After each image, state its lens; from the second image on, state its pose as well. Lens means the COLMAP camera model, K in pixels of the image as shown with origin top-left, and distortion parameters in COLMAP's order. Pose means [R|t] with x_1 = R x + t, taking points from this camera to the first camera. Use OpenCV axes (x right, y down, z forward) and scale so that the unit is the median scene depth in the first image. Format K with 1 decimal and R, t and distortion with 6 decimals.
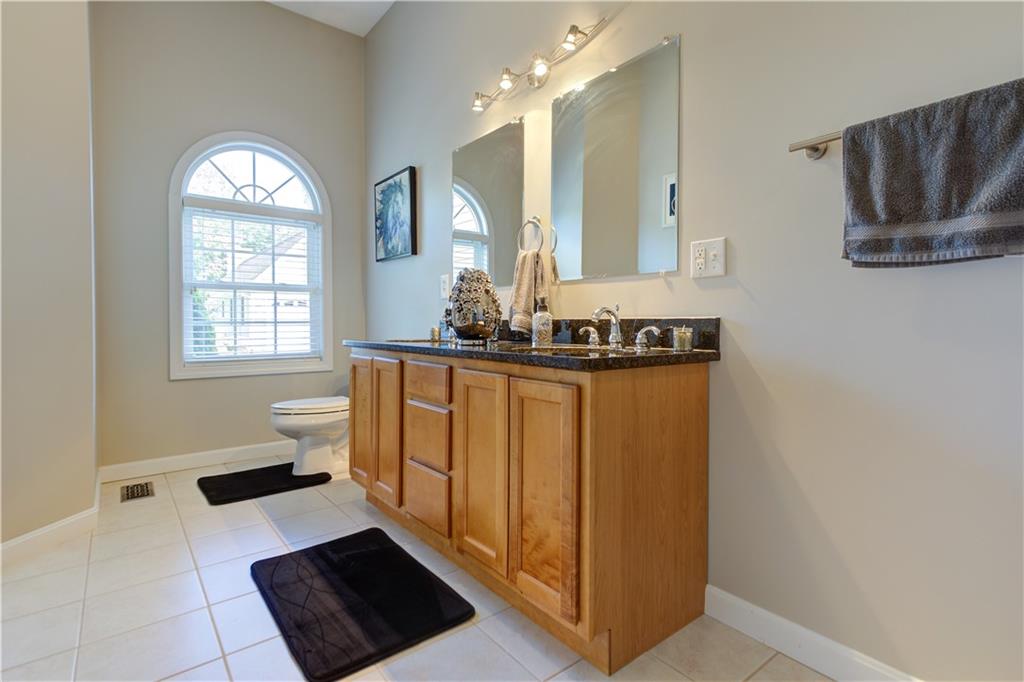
lens RADIAL K [[501.4, 0, 508.0], [0, 501.4, 320.8], [0, 0, 1]] dist [0.015554, 0.000585]
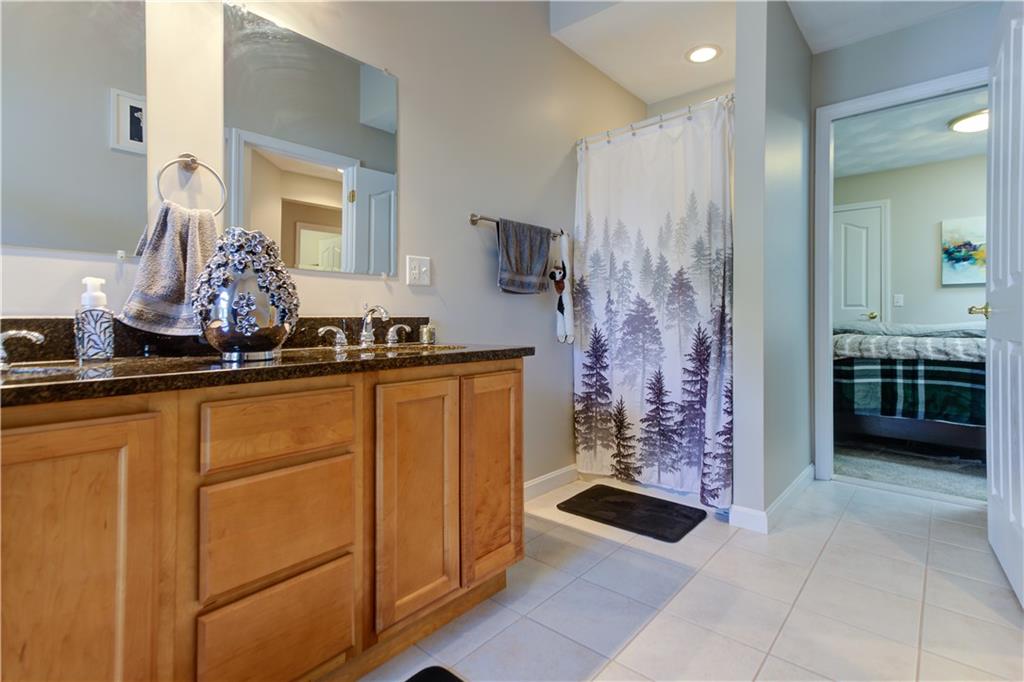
lens RADIAL K [[498.6, 0, 528.6], [0, 498.6, 323.5], [0, 0, 1]] dist [0.017847, 0.000757]
pose [[-0.215616, 0.000587, 0.976478, -0.825303], [0.003925, 0.999992, 0.000266, 0.009006], [-0.976470, 0.003890, -0.215616, 0.922521]]
